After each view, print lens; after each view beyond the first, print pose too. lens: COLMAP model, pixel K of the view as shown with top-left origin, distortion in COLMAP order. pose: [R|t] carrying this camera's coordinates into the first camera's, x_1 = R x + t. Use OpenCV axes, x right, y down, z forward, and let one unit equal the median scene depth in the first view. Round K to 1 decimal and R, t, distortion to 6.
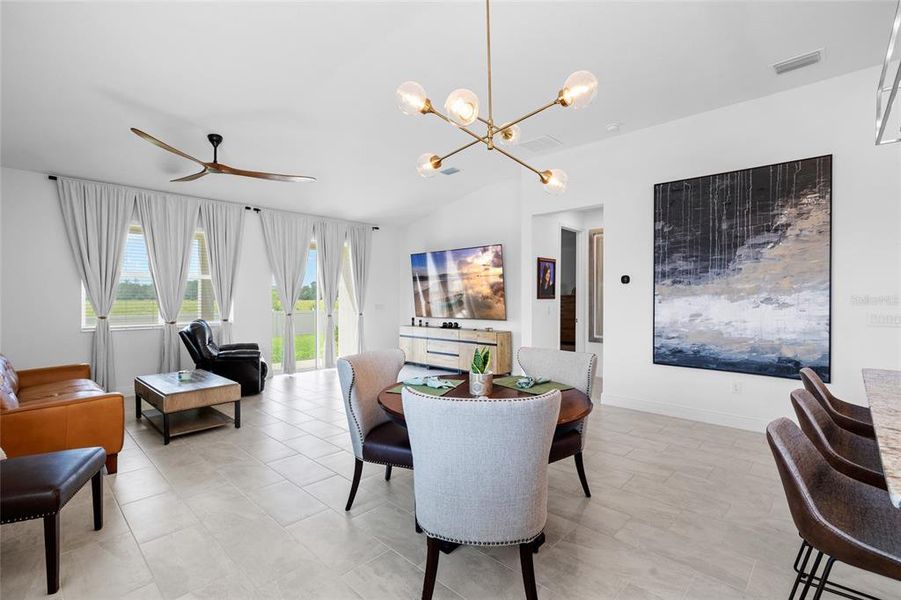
lens RADIAL K [[409.5, 0, 449.0], [0, 409.5, 297.0], [0, 0, 1]] dist [-0.003252, 0.000799]
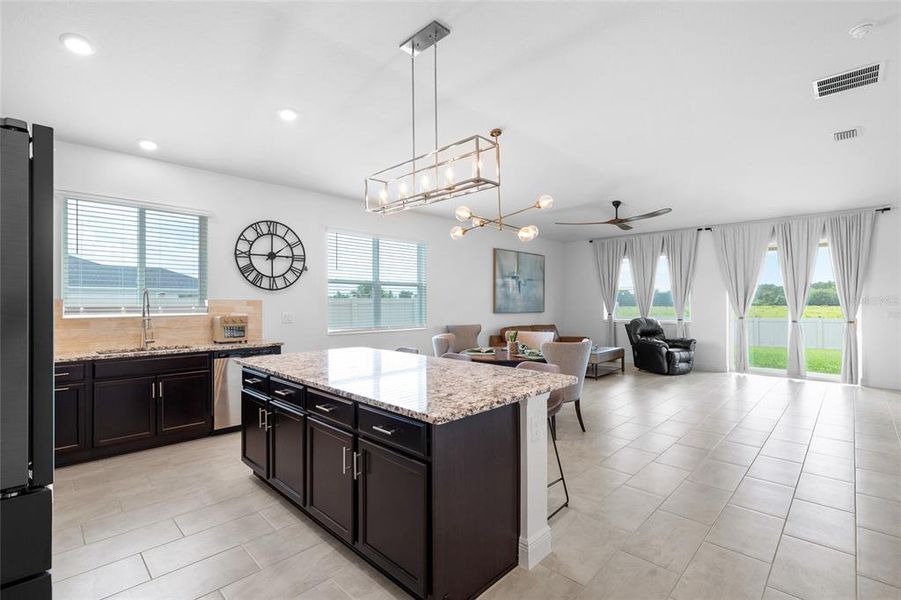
lens RADIAL K [[413.6, 0, 450.2], [0, 413.6, 300.2], [0, 0, 1]] dist [-0.004243, 0.001338]
pose [[-0.013172, -0.009255, -0.999870, 1.009612], [0.003337, 0.999951, -0.009300, 0.004760], [0.999908, -0.003459, -0.013140, 0.356044]]
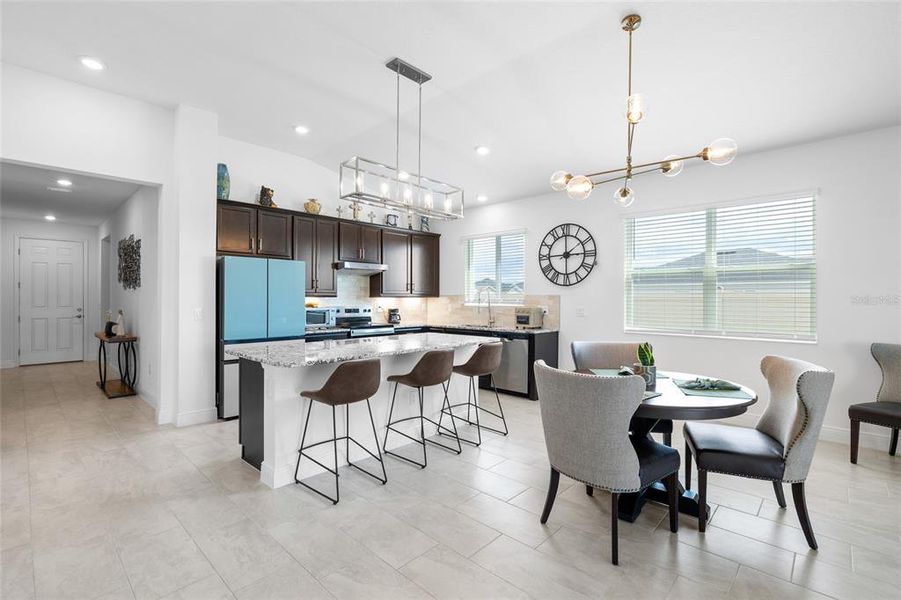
lens RADIAL K [[409.5, 0, 451.1], [0, 409.5, 295.9], [0, 0, 1]] dist [-0.003252, 0.000799]
pose [[-0.999970, -0.000247, -0.007696, 0.309154], [-0.000281, 0.999990, 0.004351, -0.008296], [0.007695, 0.004353, -0.999961, 1.042152]]
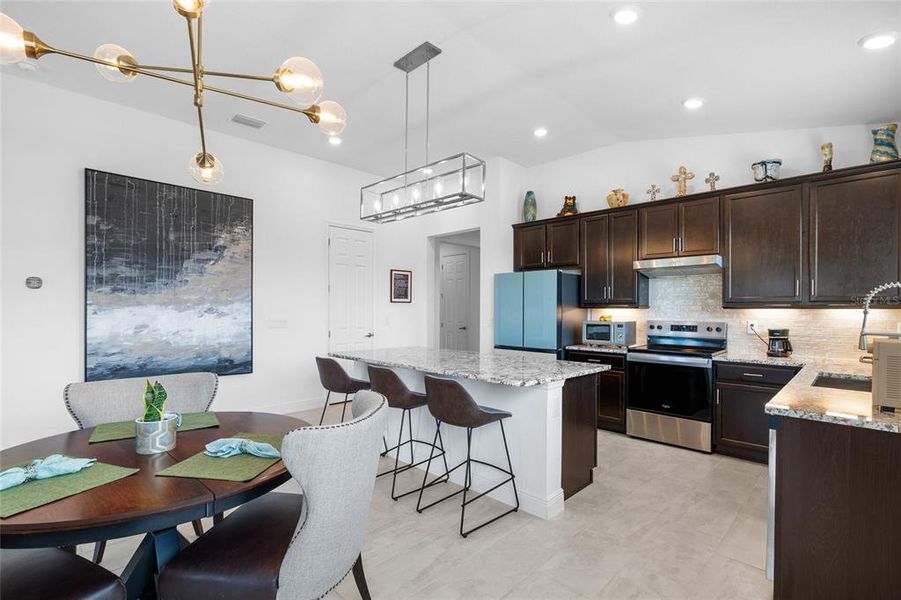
lens RADIAL K [[413.6, 0, 451.7], [0, 413.6, 313.5], [0, 0, 1]] dist [-0.004243, 0.001338]
pose [[0.017147, -0.009898, 0.999804, -0.291326], [-0.000491, 0.999951, 0.009908, 0.004335], [-0.999853, -0.000661, 0.017141, 0.248936]]
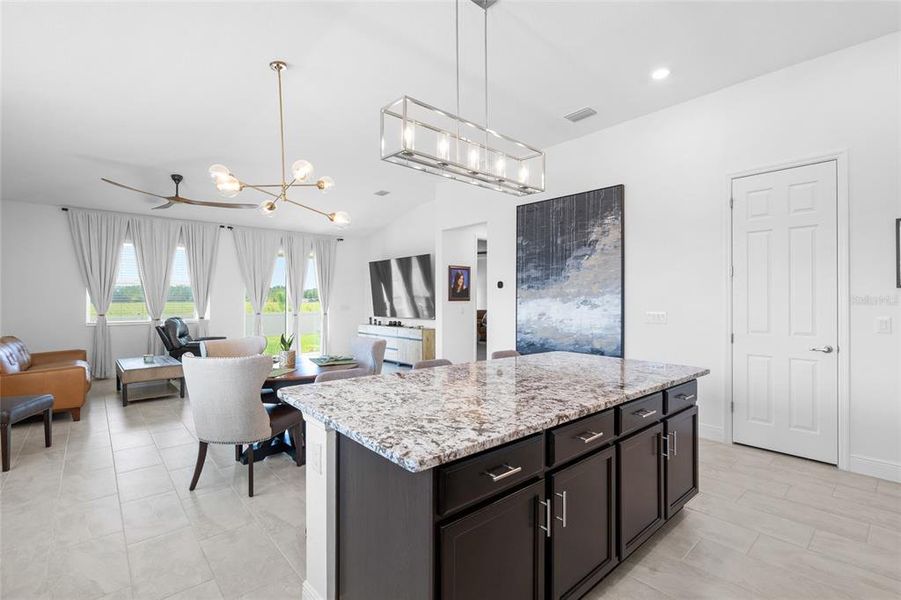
lens RADIAL K [[409.5, 0, 449.3], [0, 409.5, 296.0], [0, 0, 1]] dist [-0.003252, 0.000799]
pose [[0.996024, -0.000756, -0.089088, 0.392994], [0.000136, 0.999976, -0.006969, -0.001169], [0.089091, 0.006929, 0.995999, -0.208765]]
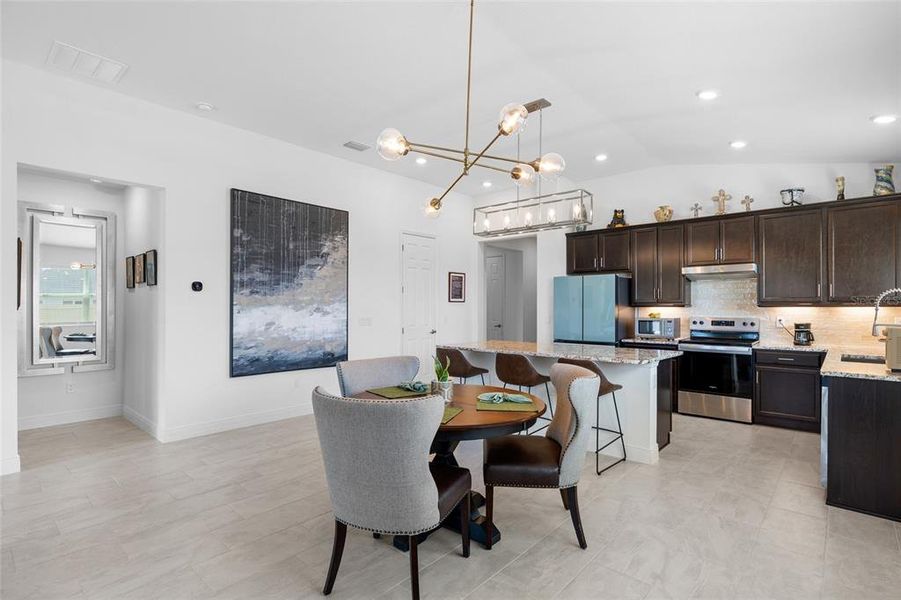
lens RADIAL K [[437.5, 0, 451.5], [0, 437.5, 309.6], [0, 0, 1]] dist [-0.000778, 0.000140]
pose [[-0.031460, -0.003302, 0.999500, -0.503728], [0.002364, 0.999992, 0.003378, 0.003619], [-0.999502, 0.002469, -0.031452, 0.502275]]
